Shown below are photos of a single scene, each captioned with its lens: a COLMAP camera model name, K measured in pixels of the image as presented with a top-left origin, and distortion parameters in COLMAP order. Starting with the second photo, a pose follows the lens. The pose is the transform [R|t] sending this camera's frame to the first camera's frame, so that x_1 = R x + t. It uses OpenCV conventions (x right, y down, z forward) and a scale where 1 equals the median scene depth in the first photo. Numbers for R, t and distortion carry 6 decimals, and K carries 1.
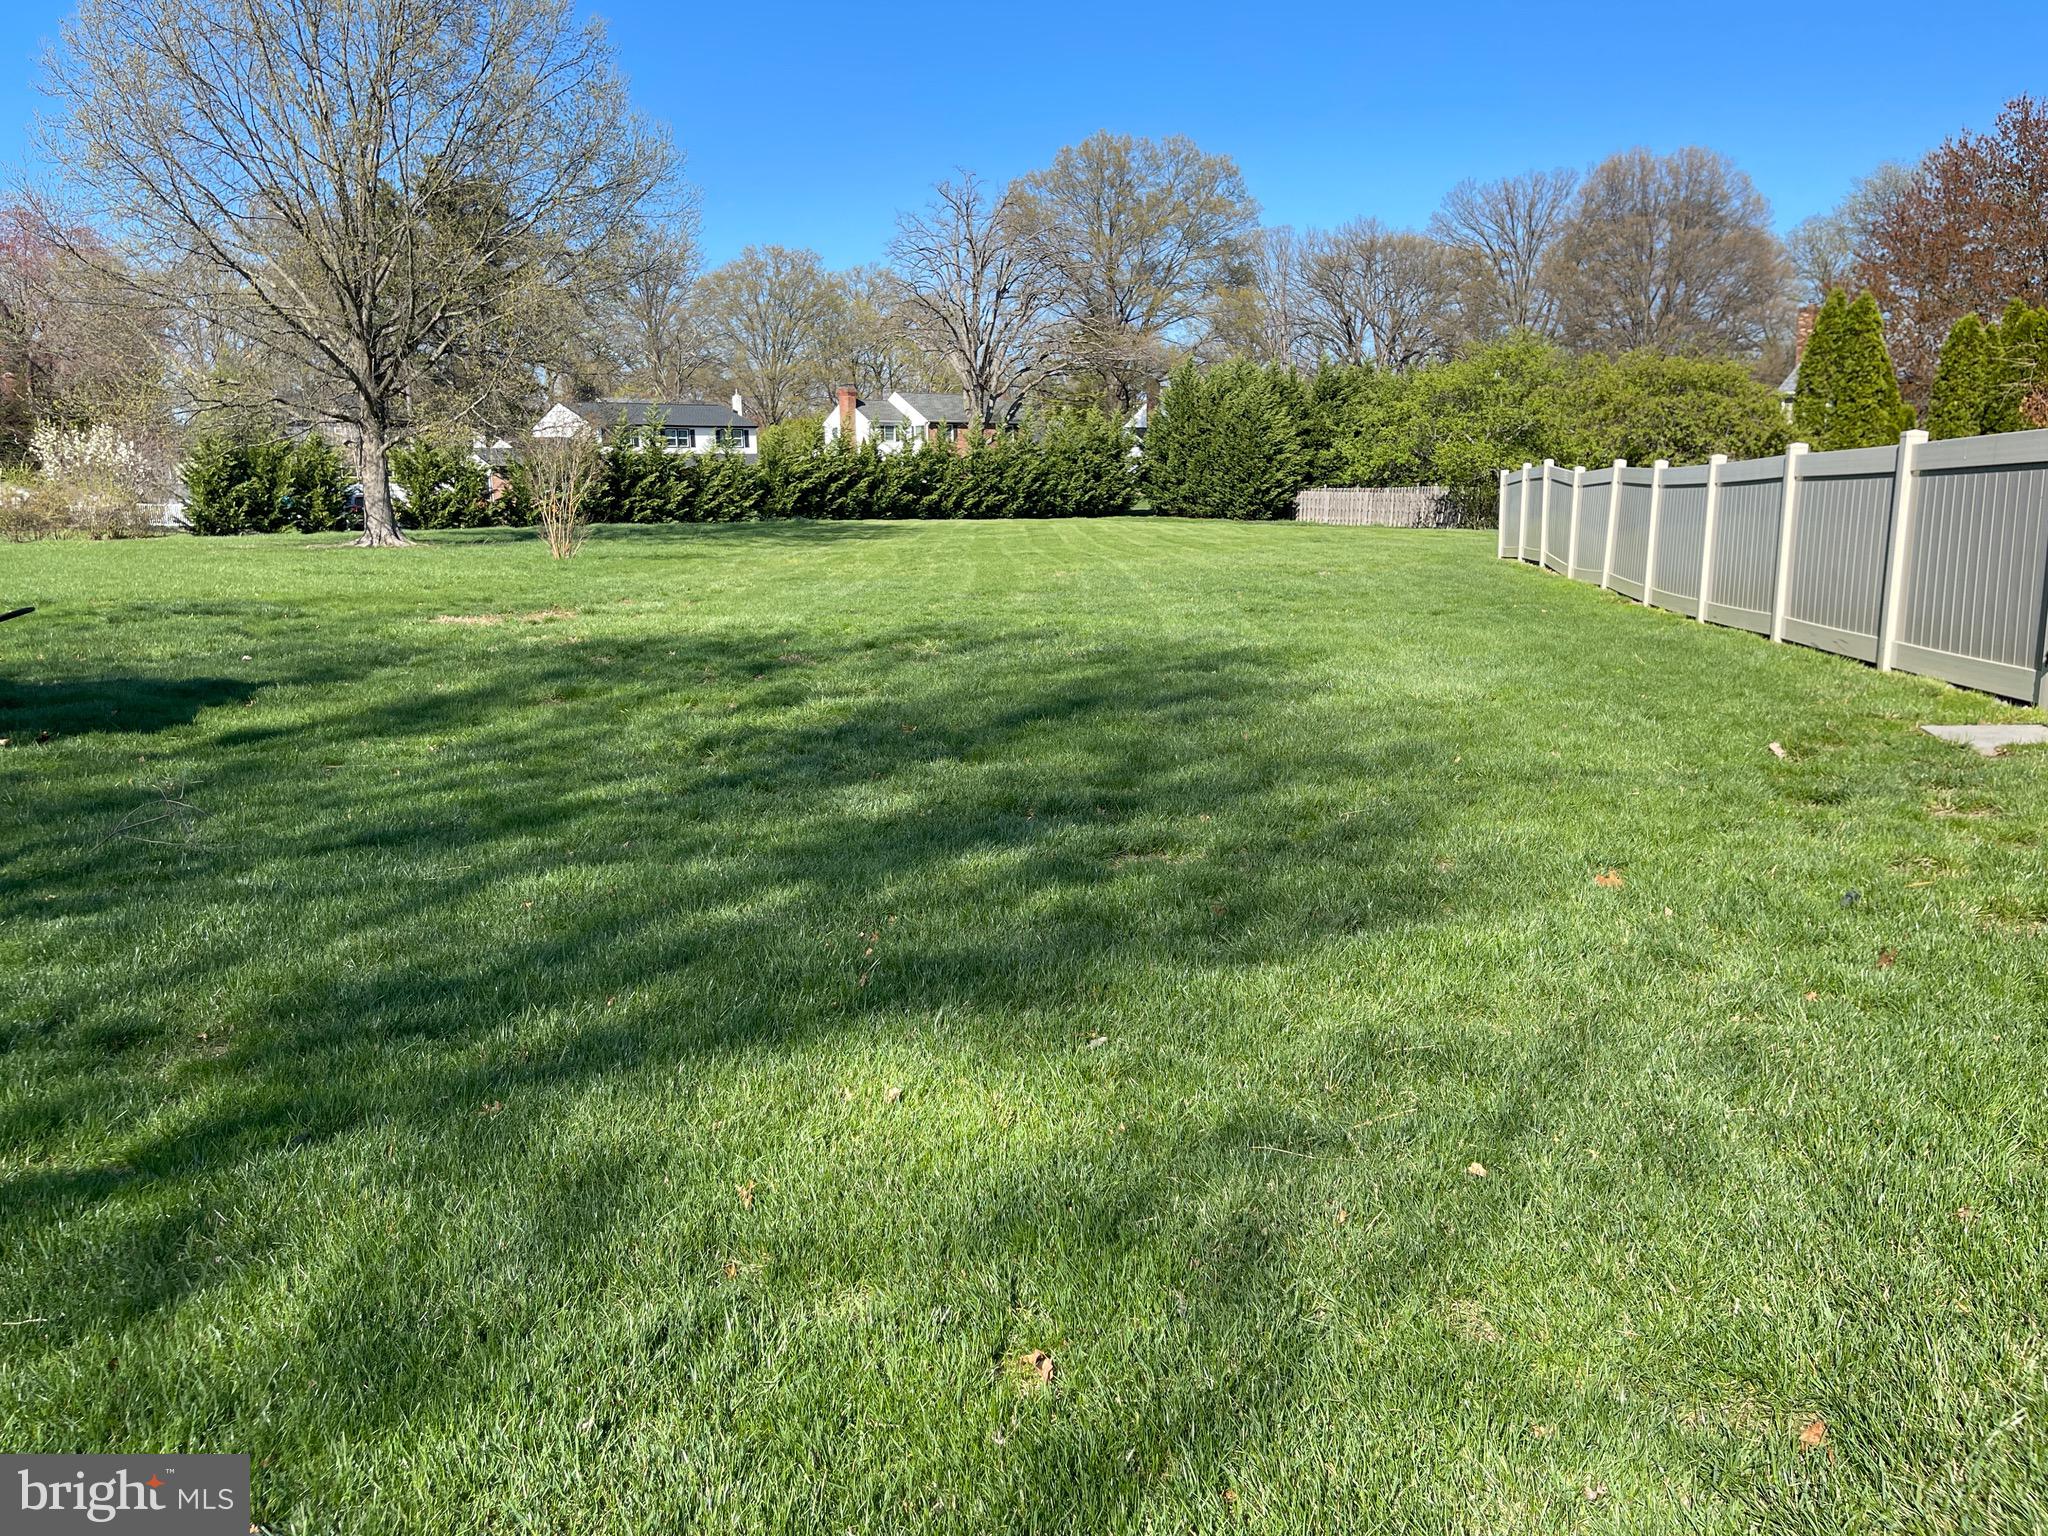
lens RADIAL K [[1564.6, 0, 1043.9], [0, 1564.6, 753.9], [0, 0, 1]] dist [0.094679, -0.149488]
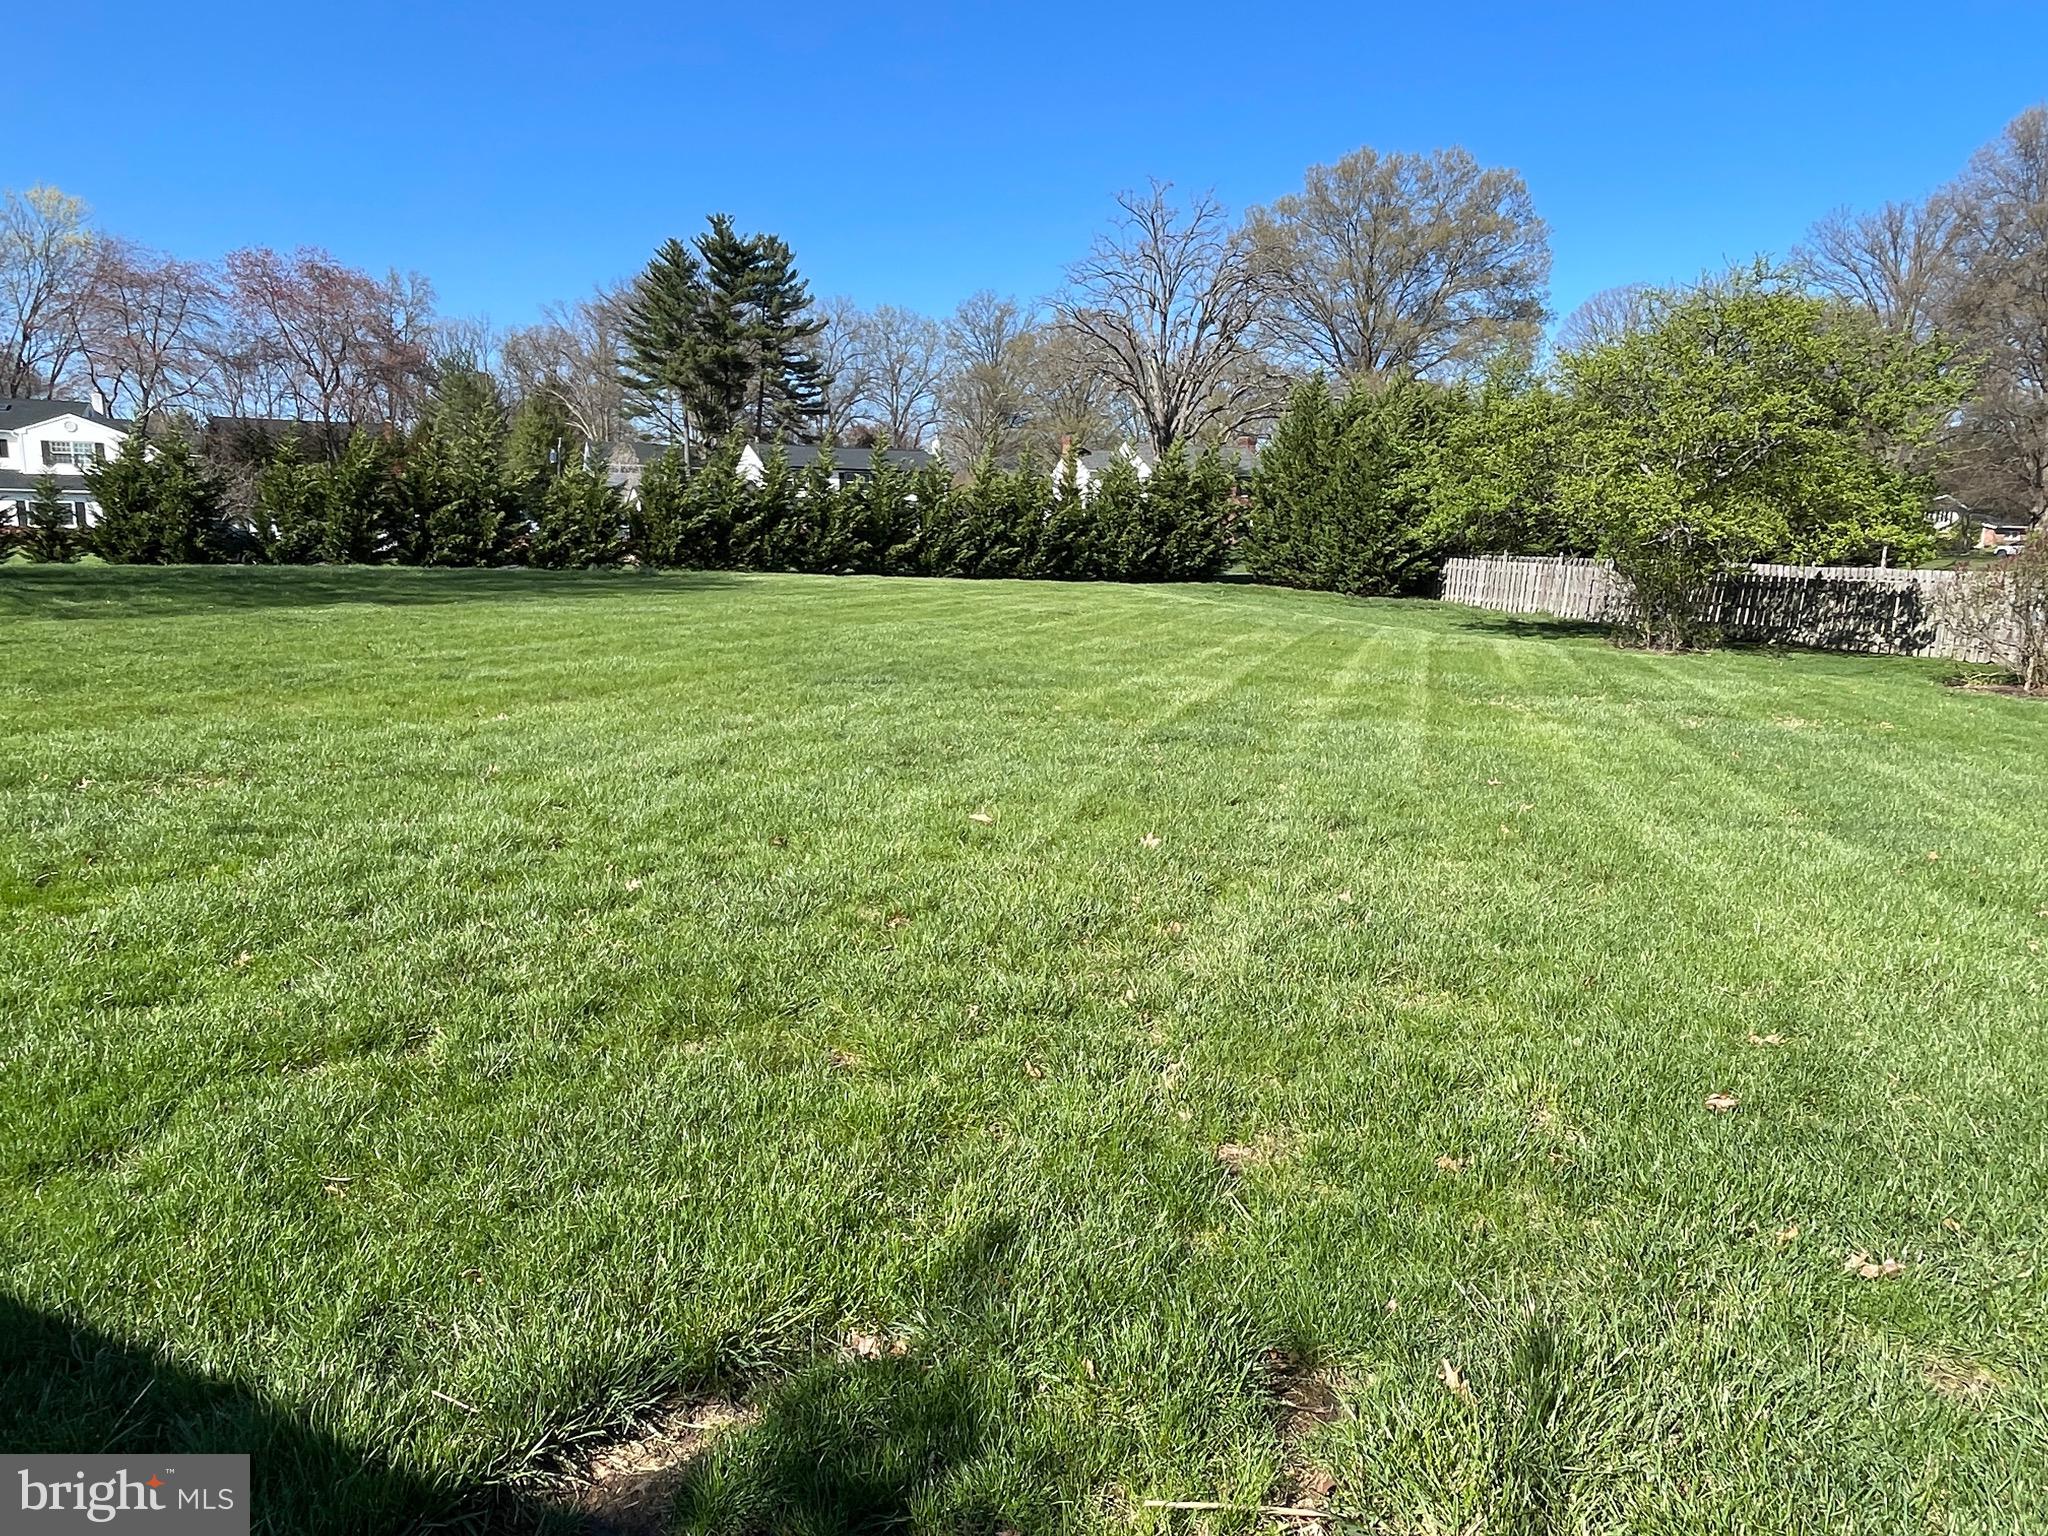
lens RADIAL K [[1315.0, 0, 1024.0], [0, 1315.0, 768.0], [0, 0, 1]] dist [0.035853, -0.031090]
pose [[0.953815, 0.083420, -0.288579, 0.162211], [-0.083550, 0.996433, 0.011890, -0.066543], [0.288541, 0.012770, 0.957382, 0.392318]]
